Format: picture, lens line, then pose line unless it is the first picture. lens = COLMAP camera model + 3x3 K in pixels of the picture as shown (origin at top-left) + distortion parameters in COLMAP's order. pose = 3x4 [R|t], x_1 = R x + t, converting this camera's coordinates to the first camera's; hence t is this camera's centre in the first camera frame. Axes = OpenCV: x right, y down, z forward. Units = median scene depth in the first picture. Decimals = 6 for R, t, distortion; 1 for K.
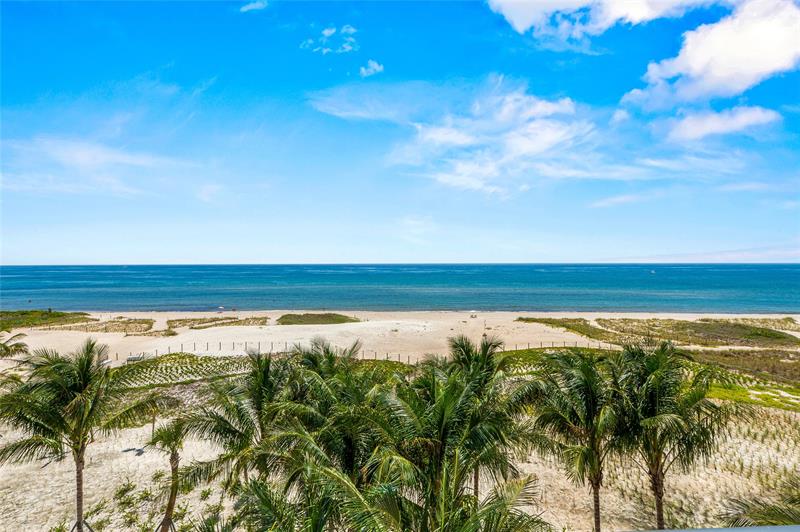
lens RADIAL K [[334.8, 0, 398.5], [0, 334.8, 264.9], [0, 0, 1]] dist [-0.009900, -0.000554]
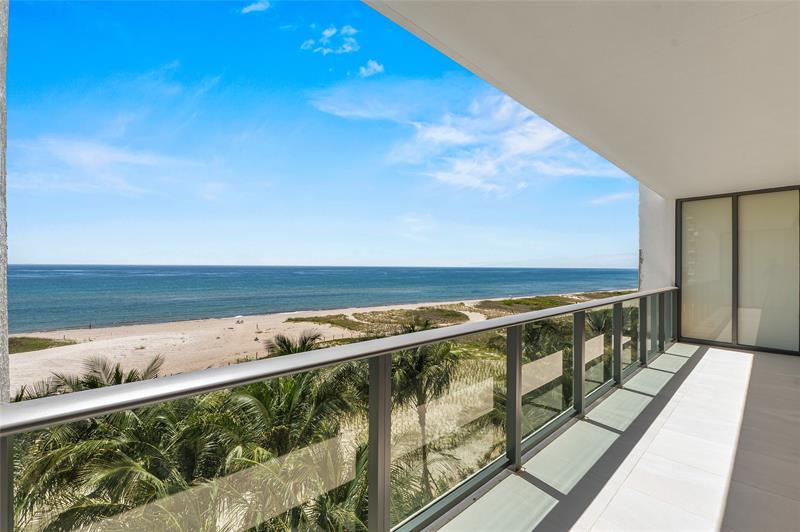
lens RADIAL K [[334.8, 0, 401.0], [0, 334.8, 266.3], [0, 0, 1]] dist [-0.009900, -0.000554]
pose [[0.763001, 0.008057, 0.646347, -0.046893], [-0.005835, 0.999967, -0.005576, 0.000270], [-0.646371, 0.000483, 0.763023, -0.012532]]
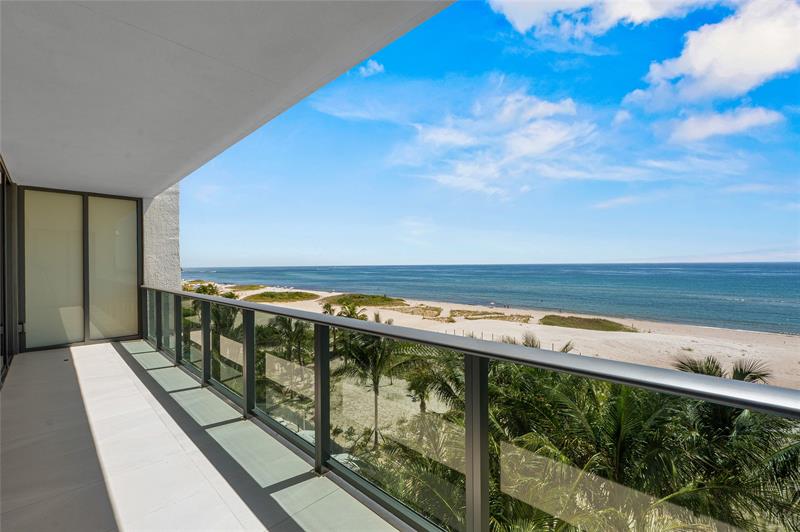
lens RADIAL K [[334.8, 0, 400.5], [0, 334.8, 267.5], [0, 0, 1]] dist [-0.009900, -0.000554]
pose [[0.709352, 0.003293, -0.704847, 0.054072], [0.002009, 0.999976, 0.006693, -0.000027], [0.704851, -0.006164, 0.709328, -0.010602]]
